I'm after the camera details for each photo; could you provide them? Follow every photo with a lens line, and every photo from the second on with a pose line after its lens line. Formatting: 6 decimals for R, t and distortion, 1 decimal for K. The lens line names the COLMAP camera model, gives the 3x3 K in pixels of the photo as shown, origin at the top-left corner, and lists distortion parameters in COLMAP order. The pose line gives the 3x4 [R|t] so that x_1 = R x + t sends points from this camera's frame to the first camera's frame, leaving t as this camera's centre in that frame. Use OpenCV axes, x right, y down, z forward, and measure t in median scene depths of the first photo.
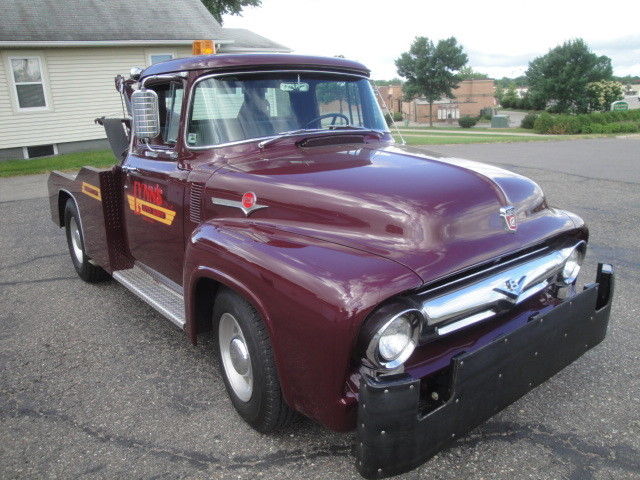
lens RADIAL K [[529.2, 0, 320.0], [0, 529.2, 240.0], [0, 0, 1]] dist [-0.163536, 0.137803]
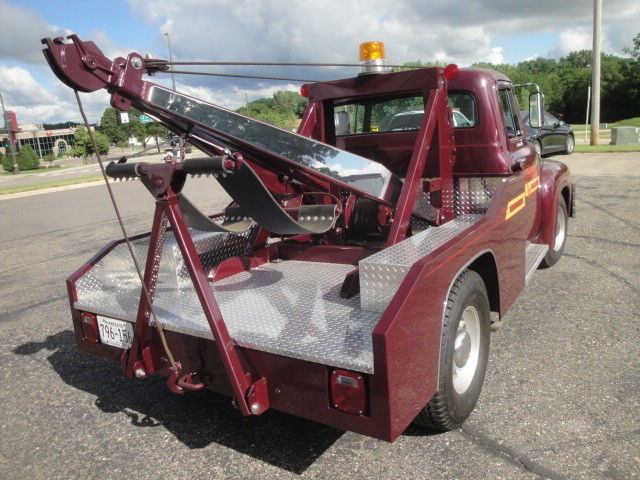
lens RADIAL K [[529.2, 0, 320.0], [0, 529.2, 240.0], [0, 0, 1]] dist [-0.163536, 0.137803]
pose [[-0.323754, -0.134669, 0.936508, -1.495526], [0.338896, 0.907638, 0.247675, -0.464907], [-0.883365, 0.397564, -0.248212, 2.006515]]
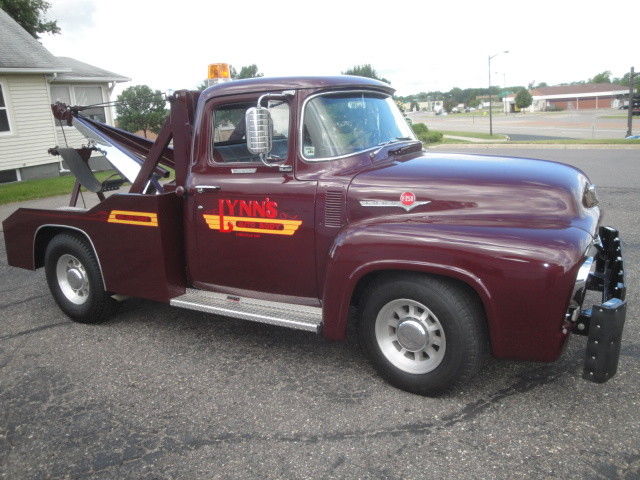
lens RADIAL K [[529.2, 0, 320.0], [0, 529.2, 240.0], [0, 0, 1]] dist [-0.163536, 0.137803]
pose [[0.924143, -0.111340, 0.365462, -0.640261], [0.129132, 0.991324, -0.024523, 0.015566], [-0.359561, 0.069855, 0.930503, -0.005802]]
